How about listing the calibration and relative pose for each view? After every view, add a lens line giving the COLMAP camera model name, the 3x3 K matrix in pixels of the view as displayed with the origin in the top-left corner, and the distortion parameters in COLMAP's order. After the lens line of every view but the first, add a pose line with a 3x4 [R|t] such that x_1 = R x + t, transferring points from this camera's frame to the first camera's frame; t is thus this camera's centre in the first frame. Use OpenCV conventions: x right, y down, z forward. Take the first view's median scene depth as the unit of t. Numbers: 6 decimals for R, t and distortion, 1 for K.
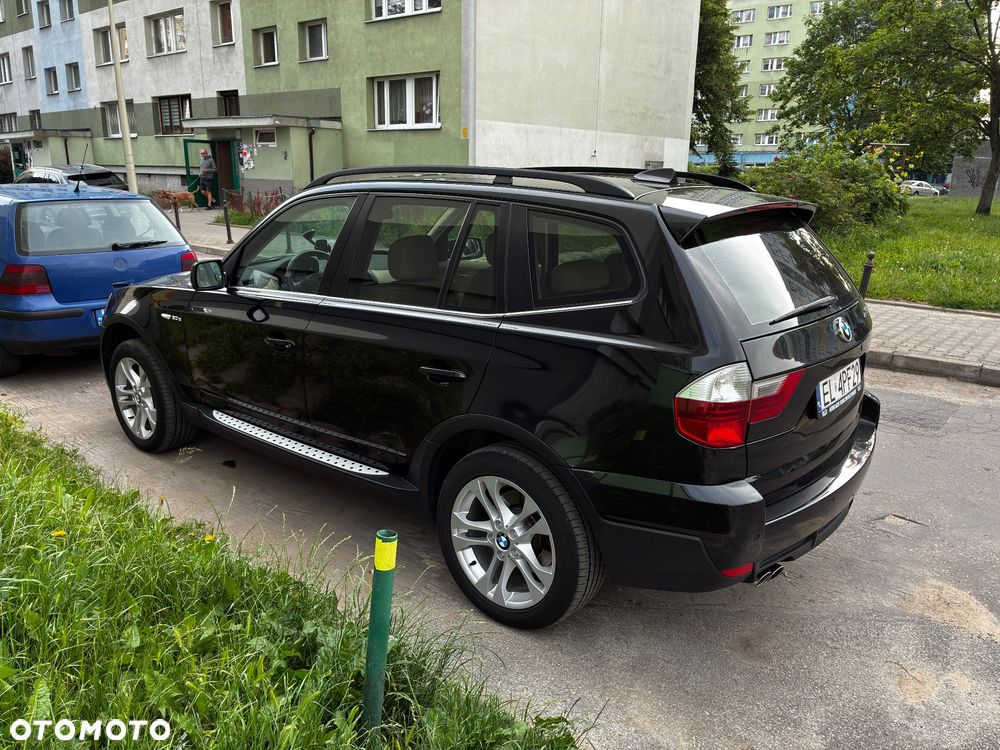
lens RADIAL K [[784.2, 0, 497.5], [0, 784.2, 376.9], [0, 0, 1]] dist [0.035151, -0.057812]
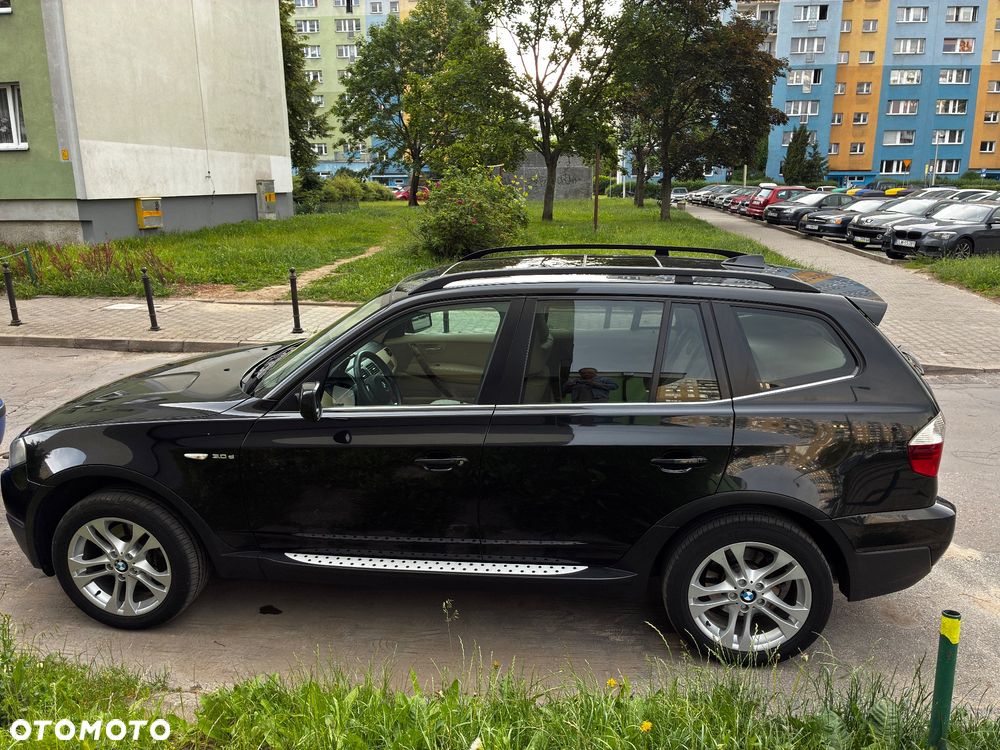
lens RADIAL K [[784.2, 0, 497.7], [0, 784.2, 375.2], [0, 0, 1]] dist [0.035151, -0.057812]
pose [[0.826913, -0.156358, 0.540154, -0.144845], [0.157762, 0.986494, 0.044045, -0.035972], [-0.539746, 0.048794, 0.840413, 0.037078]]
